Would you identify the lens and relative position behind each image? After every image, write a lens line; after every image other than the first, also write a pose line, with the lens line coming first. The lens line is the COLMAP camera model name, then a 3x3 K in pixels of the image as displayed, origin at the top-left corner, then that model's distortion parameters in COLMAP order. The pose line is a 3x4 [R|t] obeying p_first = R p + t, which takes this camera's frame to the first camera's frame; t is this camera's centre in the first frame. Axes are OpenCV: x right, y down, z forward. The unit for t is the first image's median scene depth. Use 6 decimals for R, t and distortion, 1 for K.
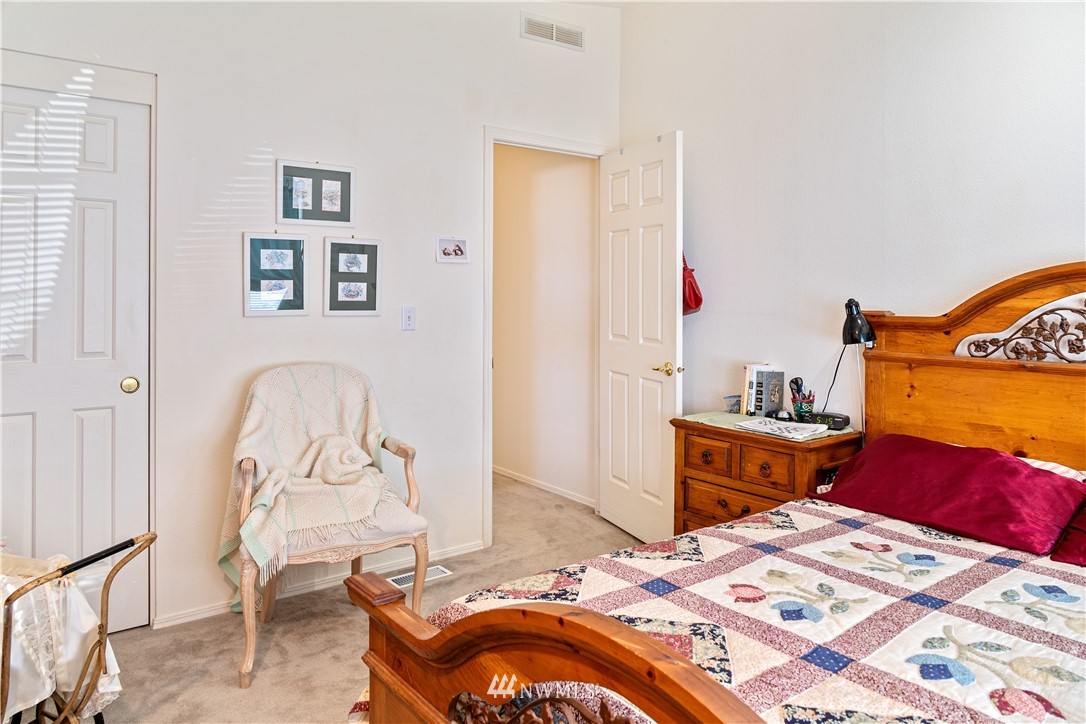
lens RADIAL K [[722.2, 0, 534.8], [0, 722.2, 364.2], [0, 0, 1]] dist [-0.010197, 0.001143]
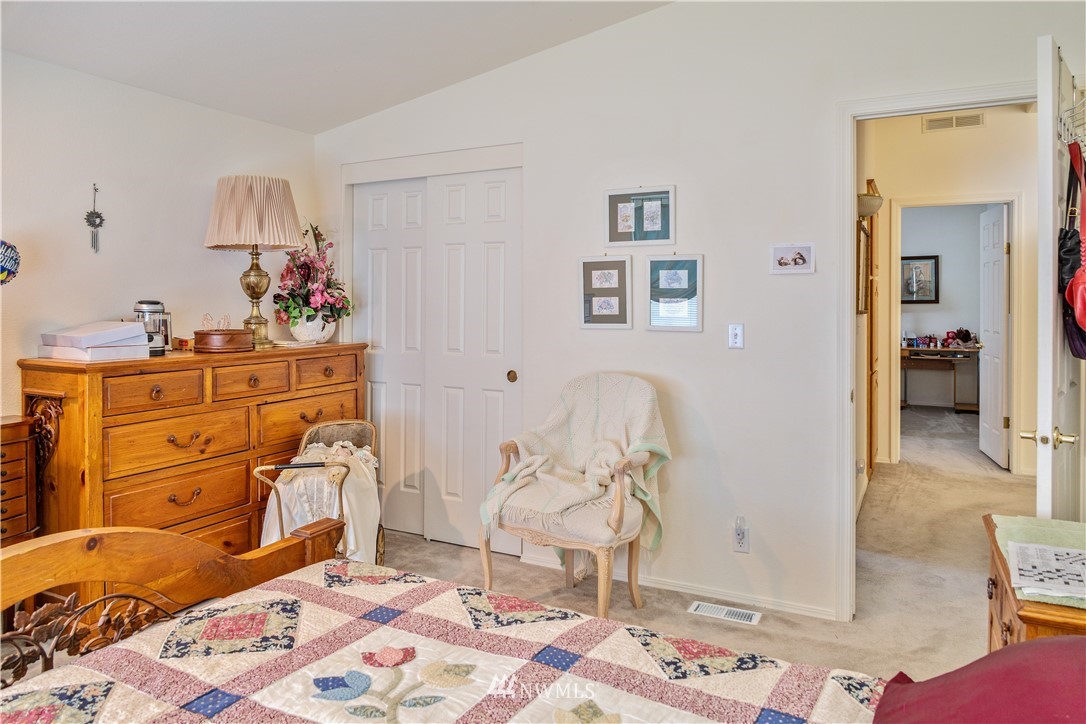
lens RADIAL K [[722.2, 0, 542.6], [0, 722.2, 365.4], [0, 0, 1]] dist [-0.010197, 0.001143]
pose [[0.420814, 0.071158, -0.904352, 0.634062], [-0.091283, 0.995180, 0.035829, -0.042056], [0.902542, 0.067474, 0.425282, 0.439870]]
